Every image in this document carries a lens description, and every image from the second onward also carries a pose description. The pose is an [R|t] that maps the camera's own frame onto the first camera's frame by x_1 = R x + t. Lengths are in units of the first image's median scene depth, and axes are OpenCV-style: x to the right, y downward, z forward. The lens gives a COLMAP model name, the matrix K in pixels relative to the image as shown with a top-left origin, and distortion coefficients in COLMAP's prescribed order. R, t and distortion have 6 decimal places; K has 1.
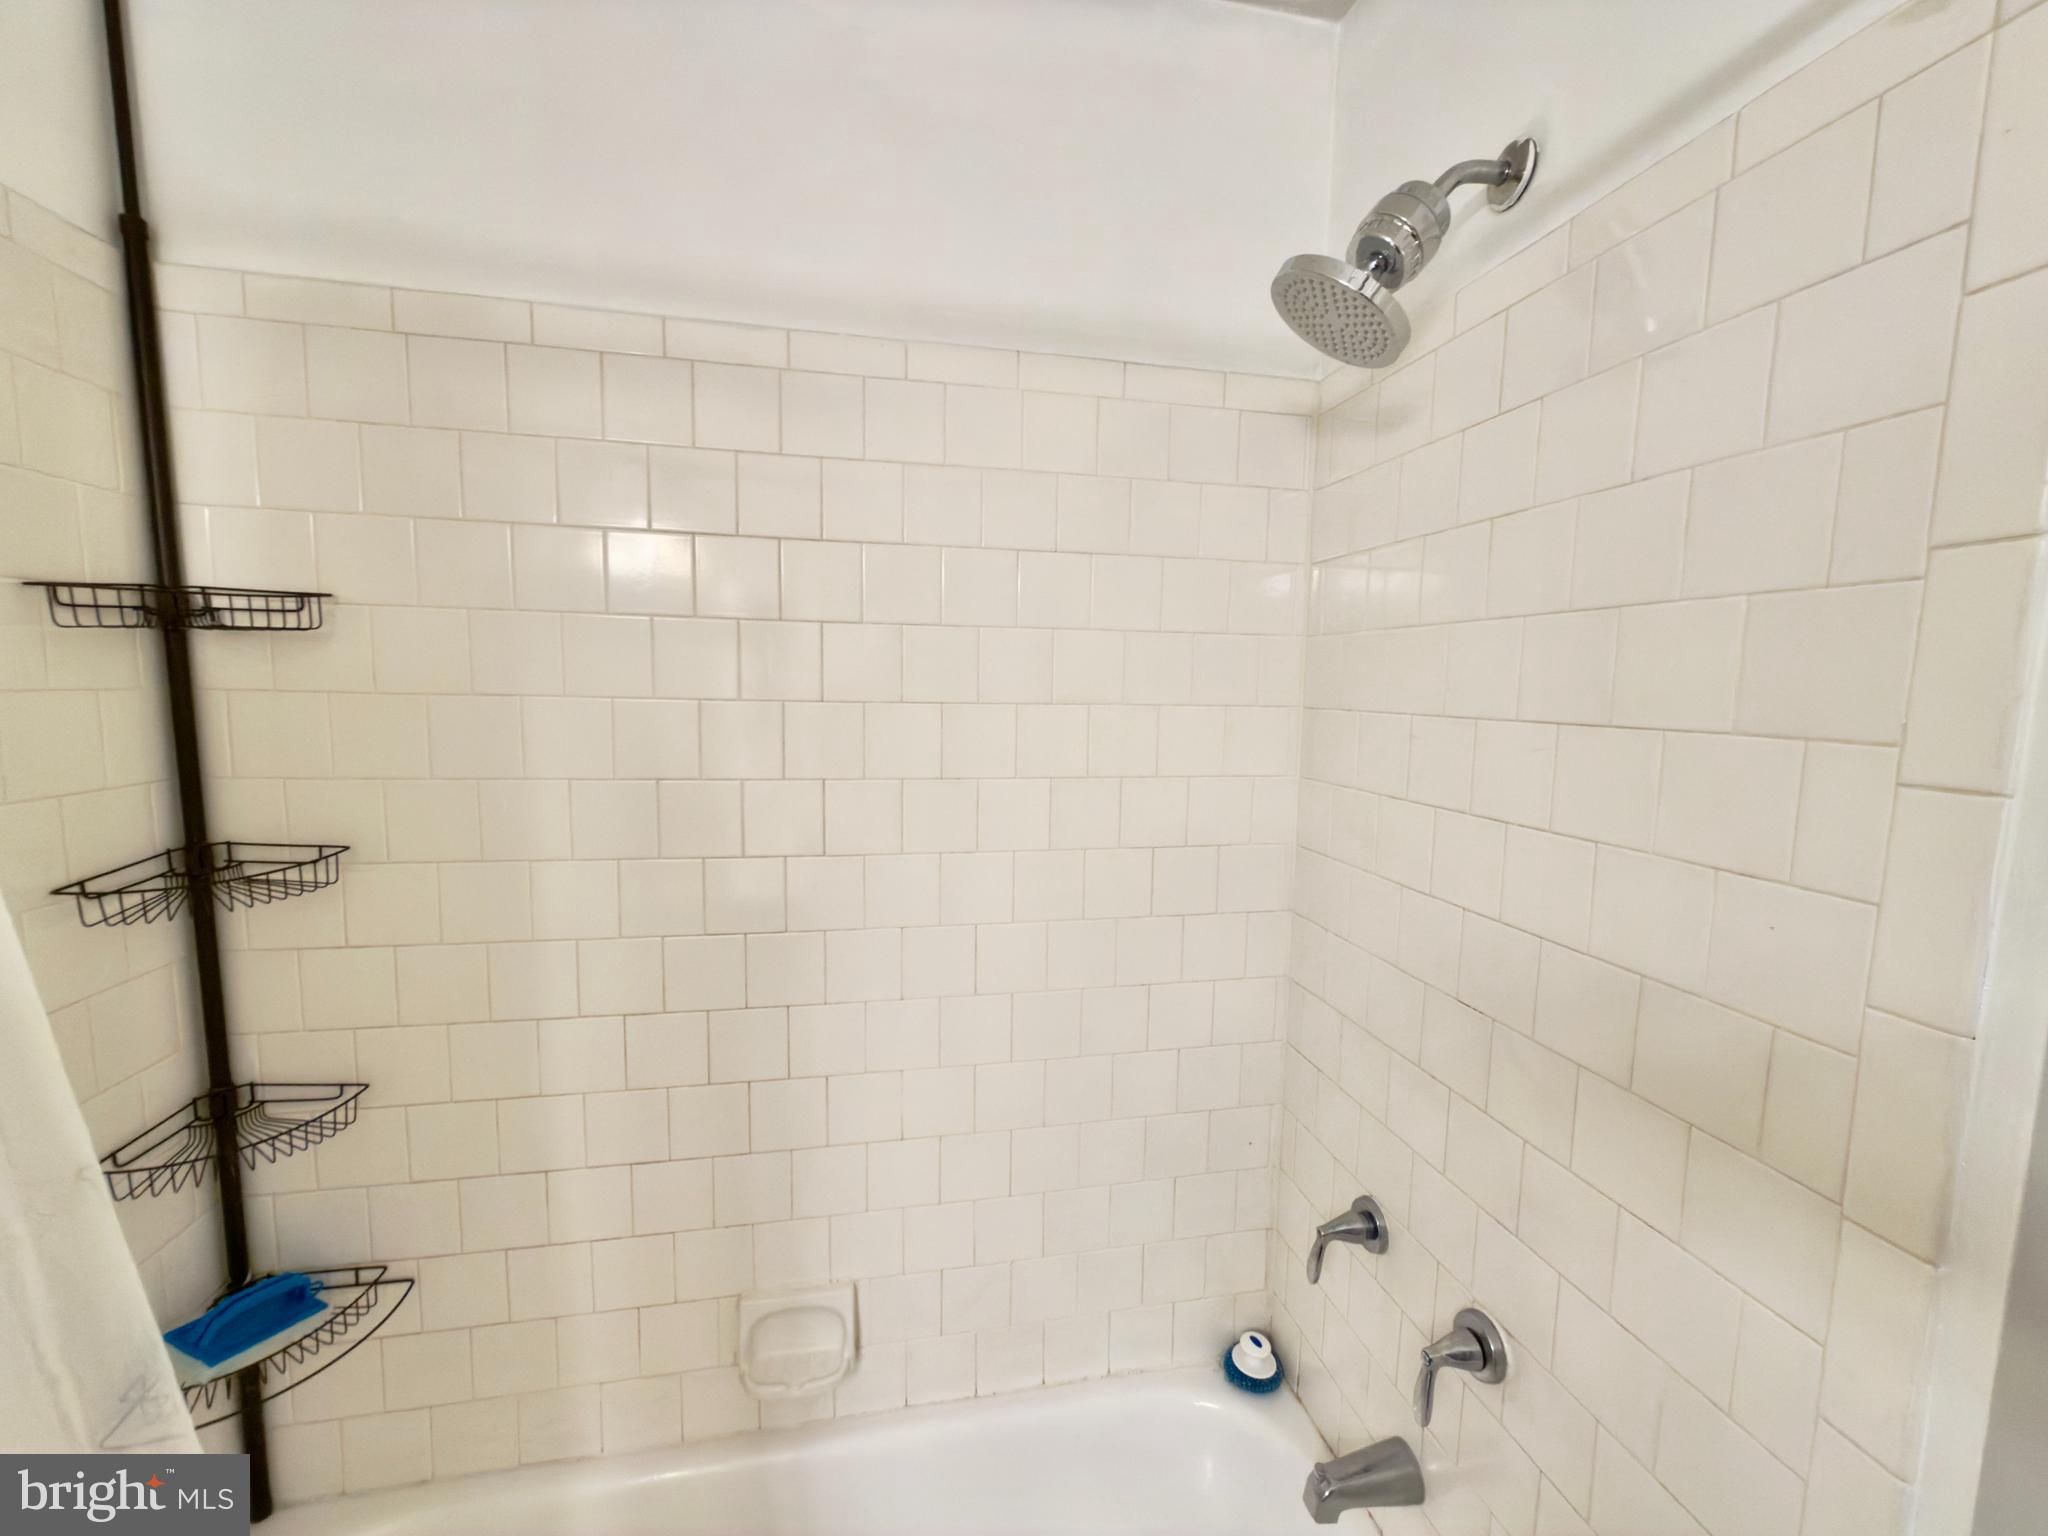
lens RADIAL K [[812.2, 0, 1025.6], [0, 812.2, 770.4], [0, 0, 1]] dist [-0.001742, 0.000208]
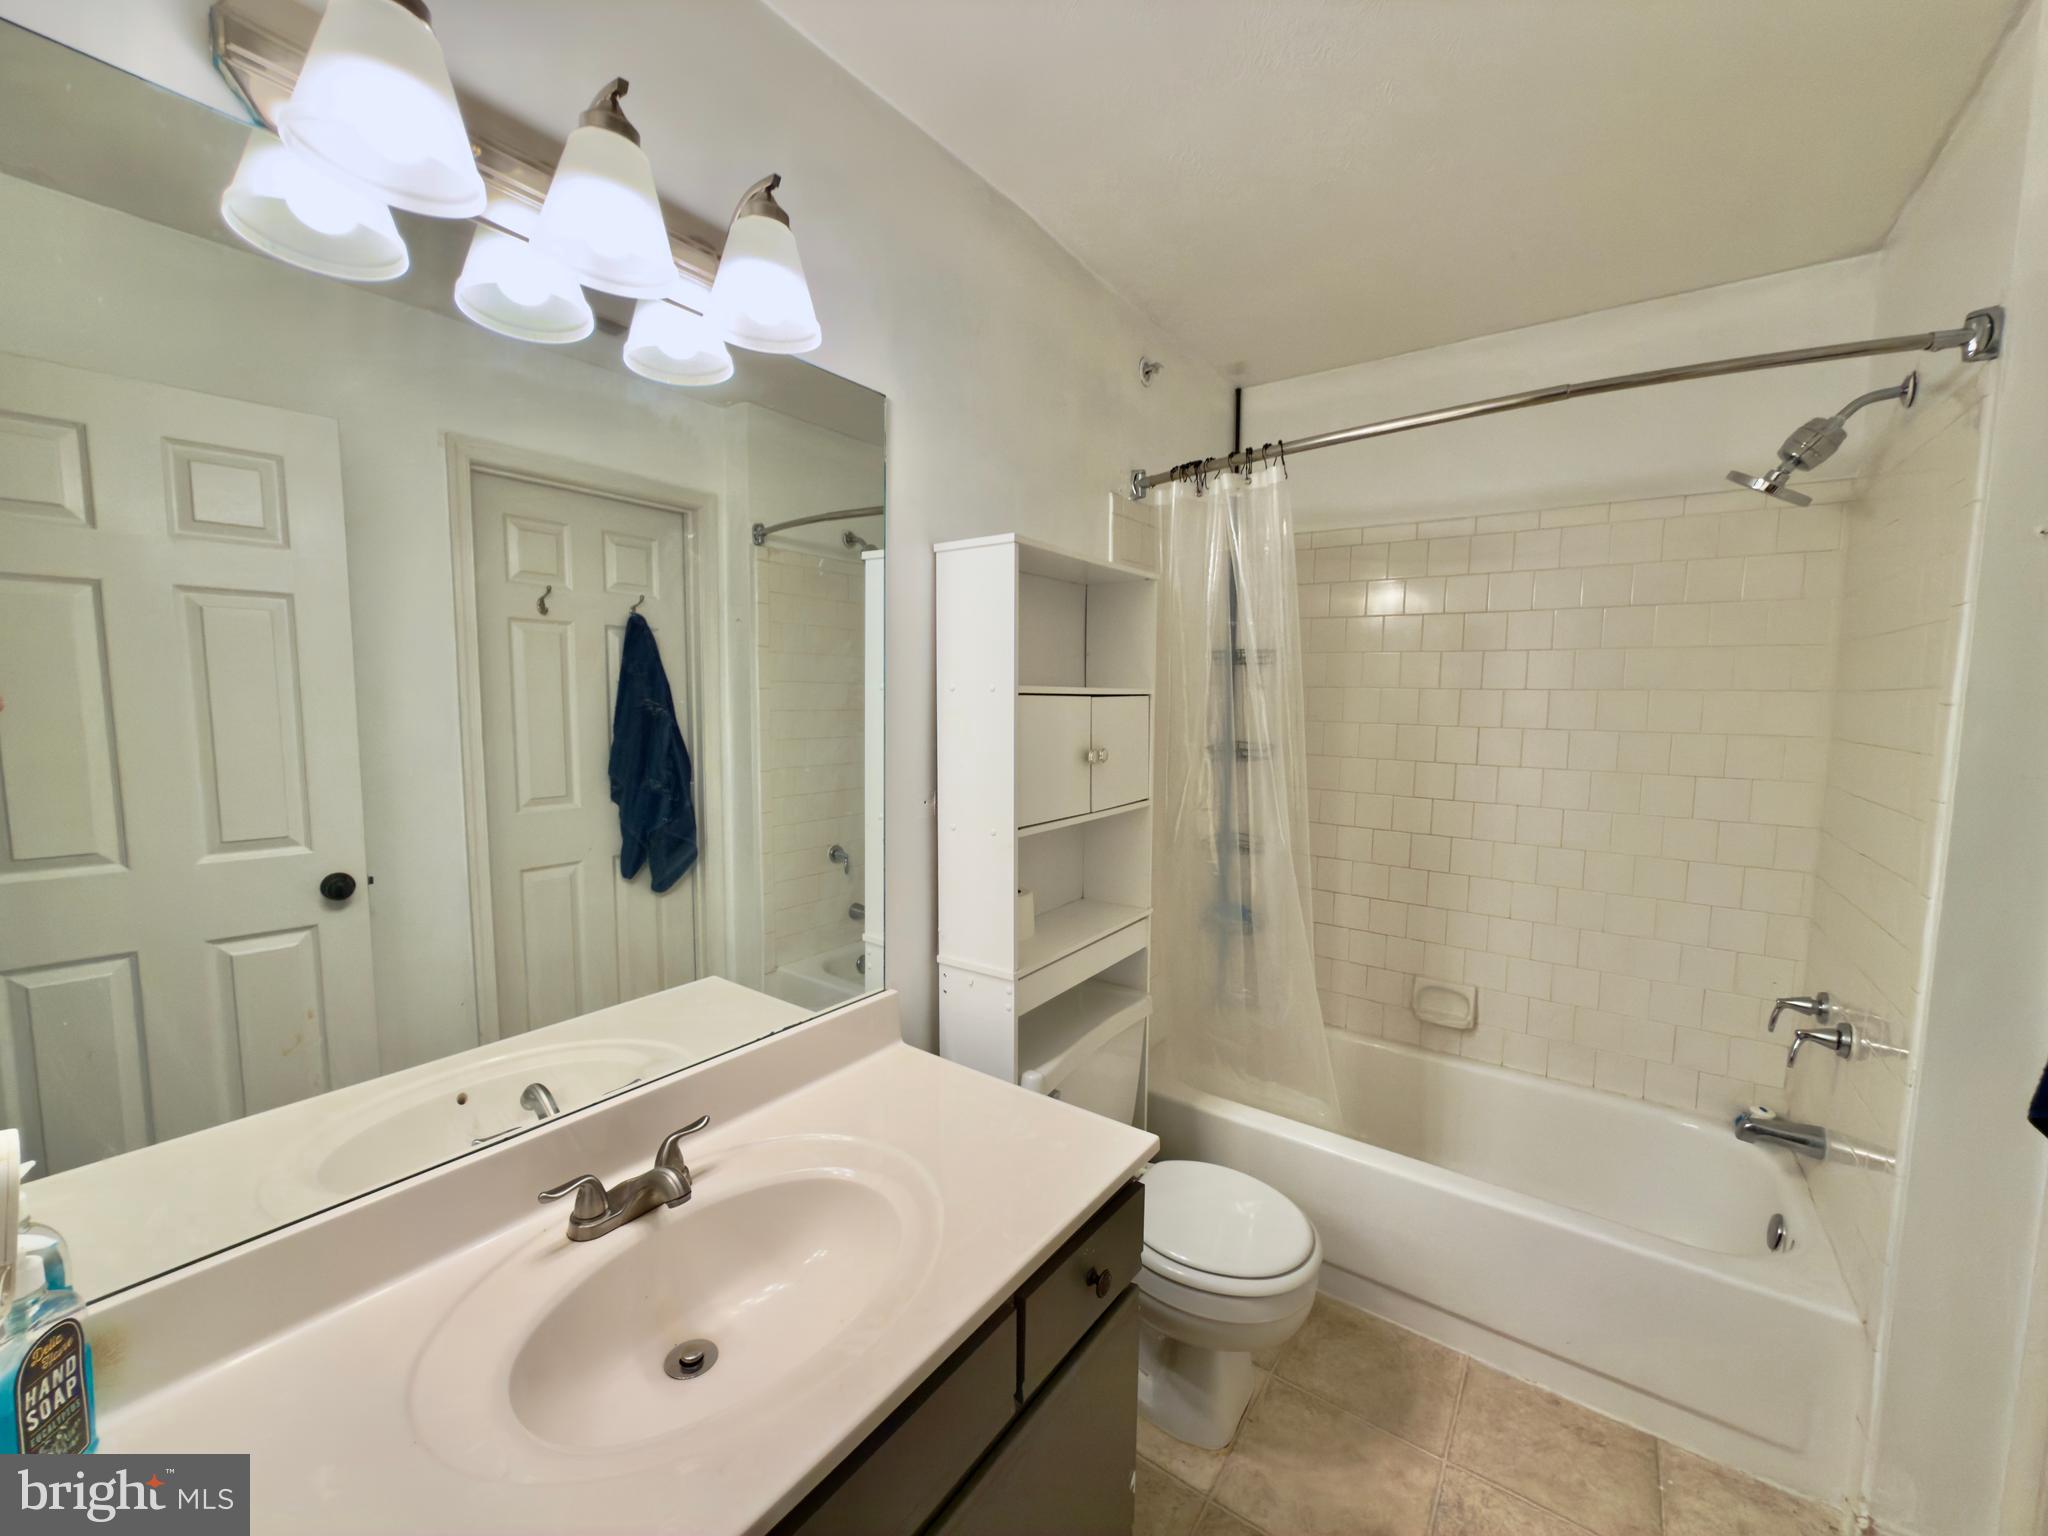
lens RADIAL K [[812.2, 0, 1025.6], [0, 812.2, 770.4], [0, 0, 1]] dist [-0.001742, 0.000208]
pose [[0.675695, 0.070370, -0.733815, 0.468332], [-0.064040, 0.997273, 0.036667, 0.113965], [0.734394, 0.022218, 0.678359, -1.172510]]
